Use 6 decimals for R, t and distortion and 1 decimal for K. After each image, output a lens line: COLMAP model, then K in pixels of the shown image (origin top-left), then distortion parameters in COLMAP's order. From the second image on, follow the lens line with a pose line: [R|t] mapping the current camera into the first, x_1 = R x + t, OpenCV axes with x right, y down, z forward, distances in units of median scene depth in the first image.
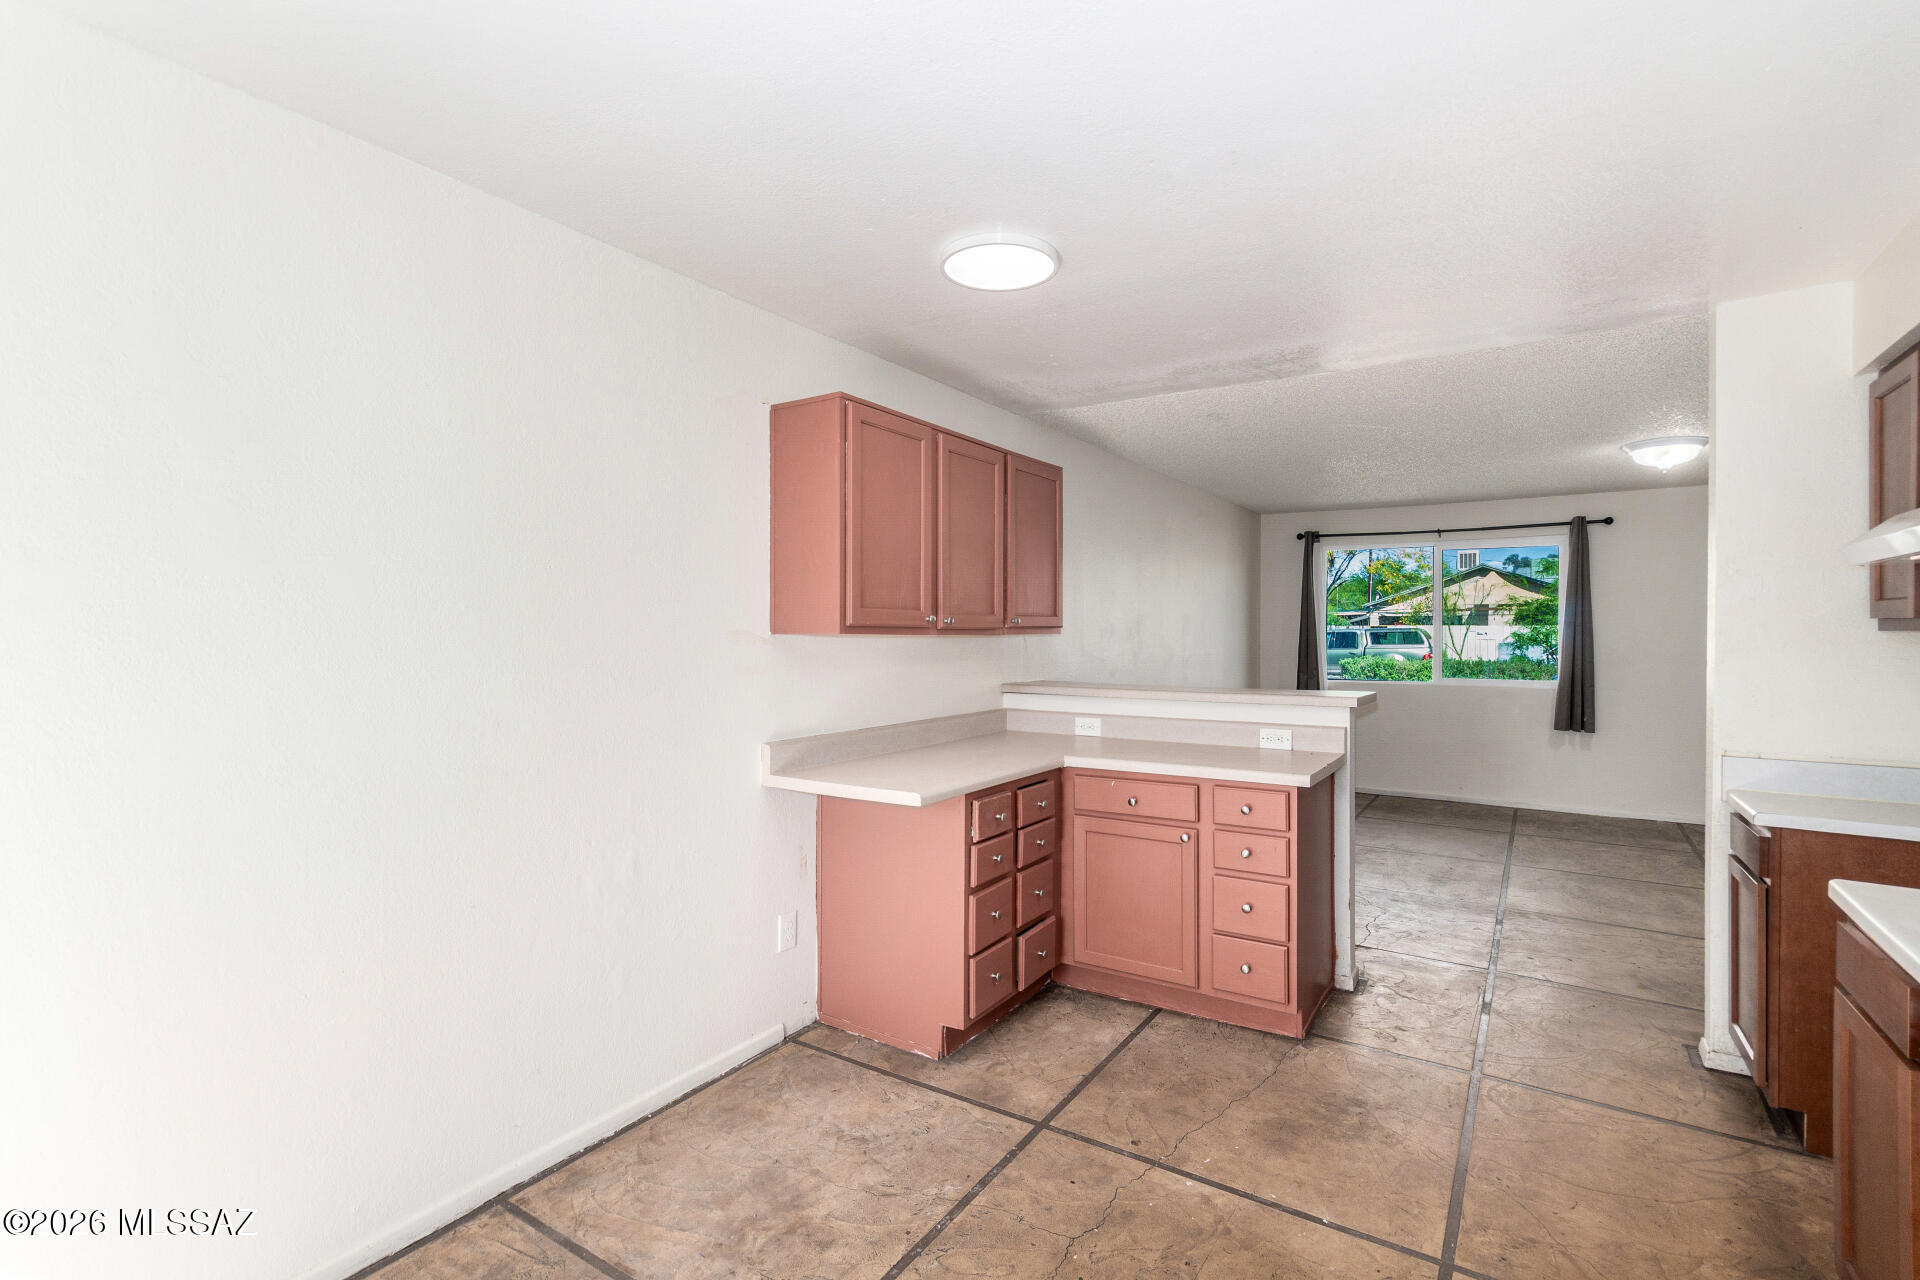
lens RADIAL K [[890.9, 0, 973.0], [0, 890.9, 640.2], [0, 0, 1]] dist [0.006925, -0.001555]
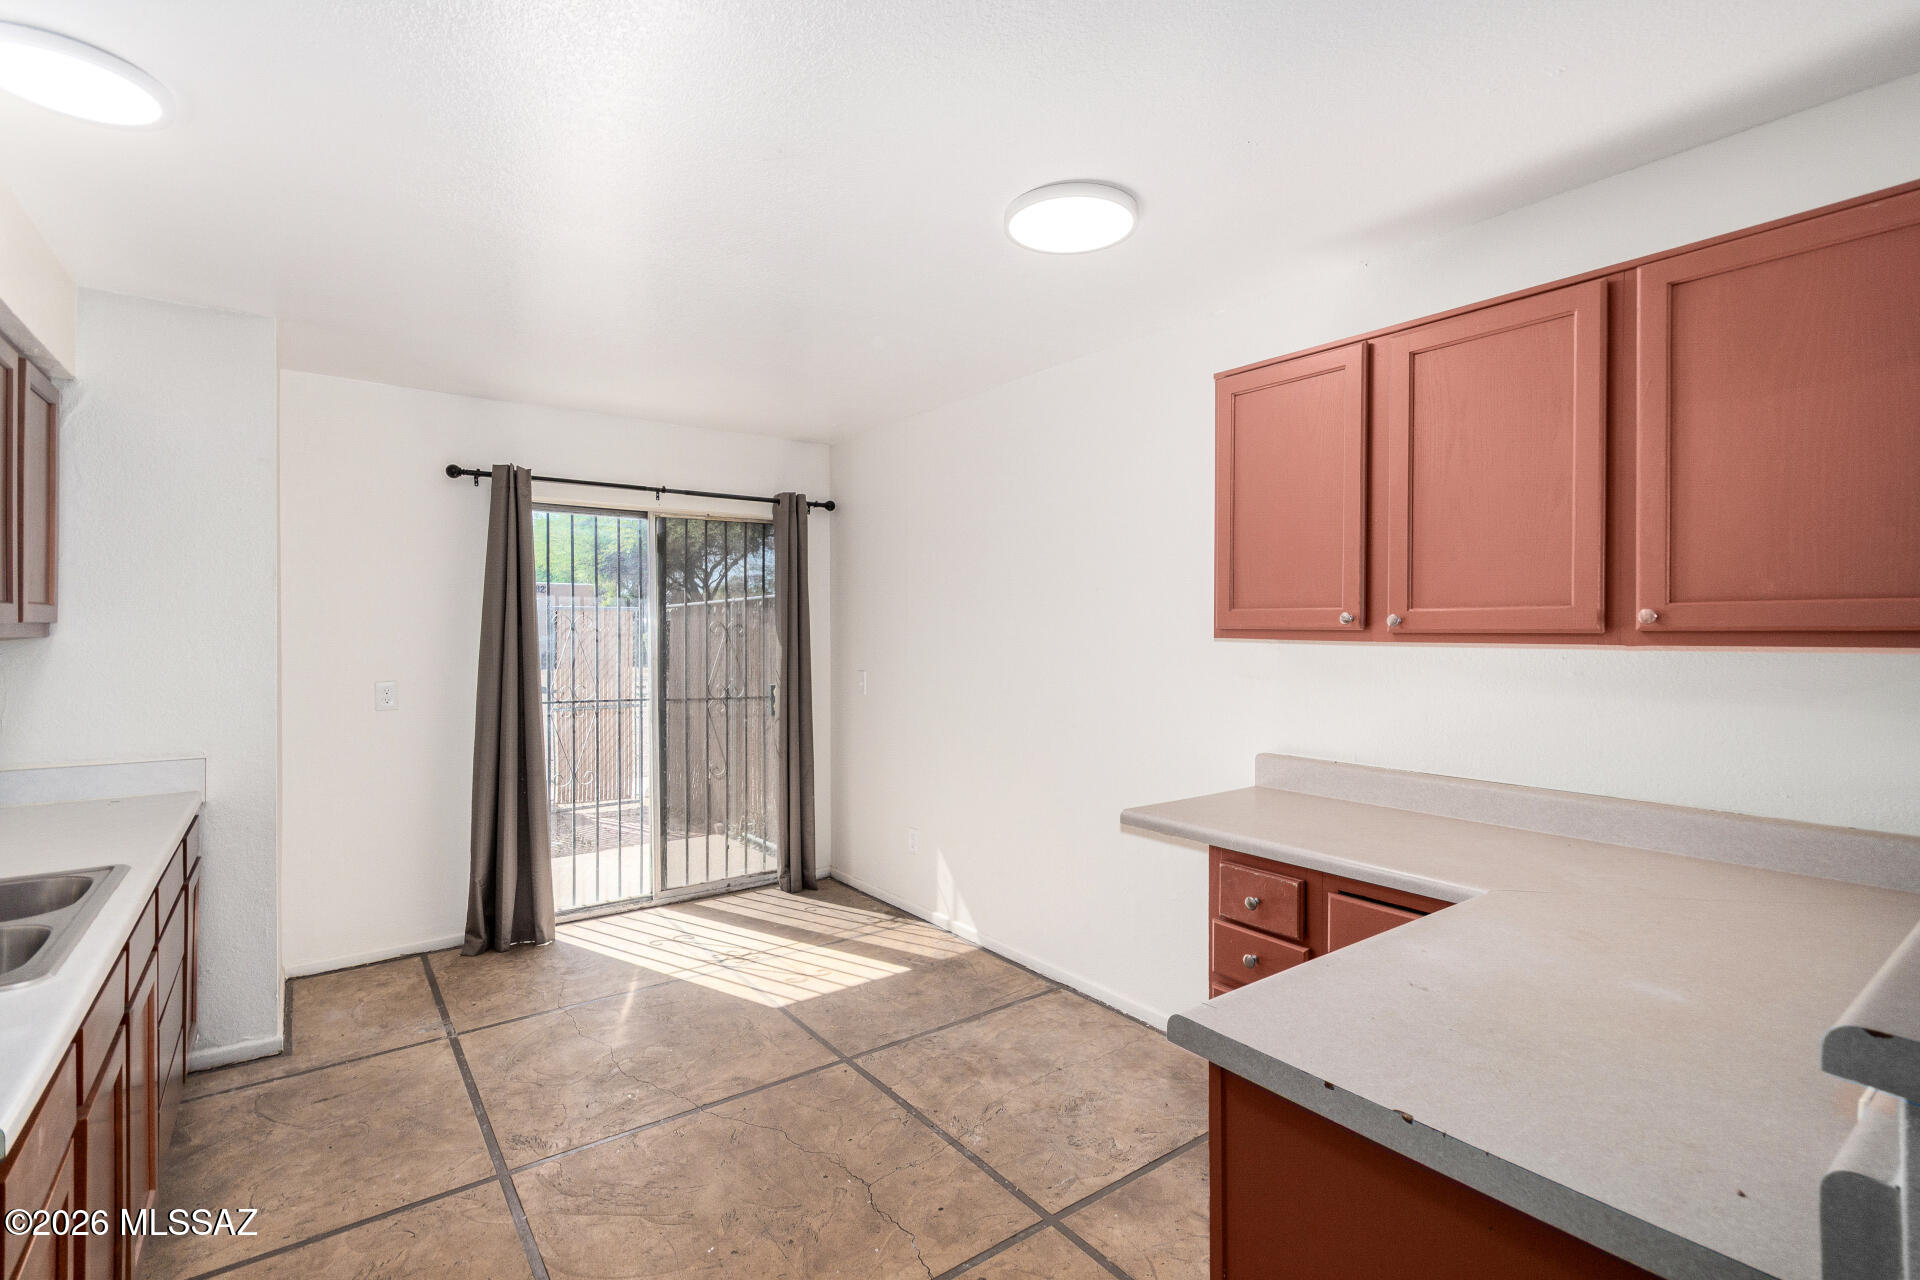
lens RADIAL K [[890.9, 0, 966.8], [0, 890.9, 633.1], [0, 0, 1]] dist [0.006925, -0.001555]
pose [[-0.354327, 0.003938, -0.935113, 0.880596], [-0.012026, 0.999889, 0.008768, -0.017038], [0.935044, 0.014352, -0.354241, 1.200294]]
